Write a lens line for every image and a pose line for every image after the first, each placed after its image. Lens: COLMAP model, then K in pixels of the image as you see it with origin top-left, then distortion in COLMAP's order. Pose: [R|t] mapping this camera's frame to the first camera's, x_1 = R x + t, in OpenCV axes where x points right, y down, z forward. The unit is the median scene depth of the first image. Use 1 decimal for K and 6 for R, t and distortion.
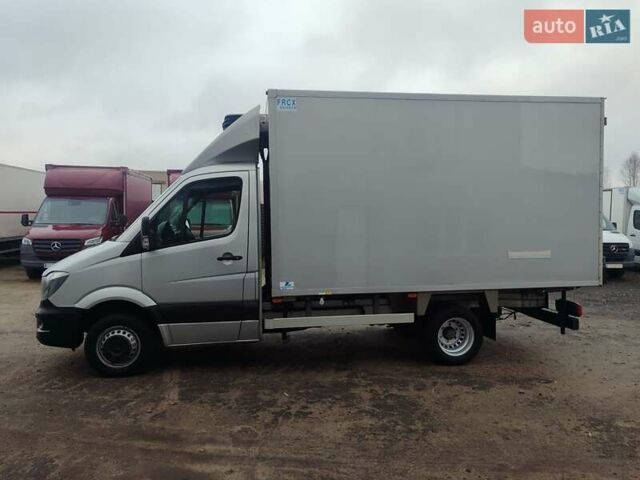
lens RADIAL K [[459.3, 0, 320.0], [0, 459.3, 240.0], [0, 0, 1]] dist [0.011457, -0.003542]
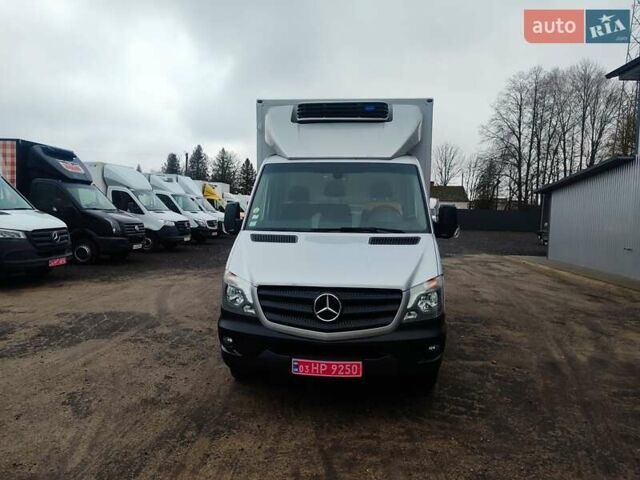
lens RADIAL K [[459.3, 0, 320.0], [0, 459.3, 240.0], [0, 0, 1]] dist [0.011457, -0.003542]
pose [[0.225920, -0.070363, 0.971601, -1.341854], [0.020455, 0.997511, 0.067483, -0.047380], [-0.973931, 0.004629, 0.226797, 1.000407]]
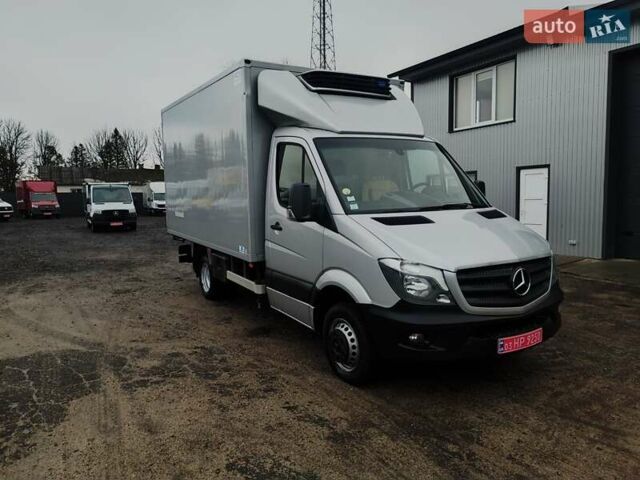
lens RADIAL K [[464.6, 0, 316.1], [0, 464.6, 238.8], [0, 0, 1]] dist [0.004632, 0.001951]
pose [[-0.382855, -0.093309, 0.919084, -1.199010], [0.051827, 0.991150, 0.122214, -0.066809], [-0.922354, 0.094424, -0.374631, 1.702520]]
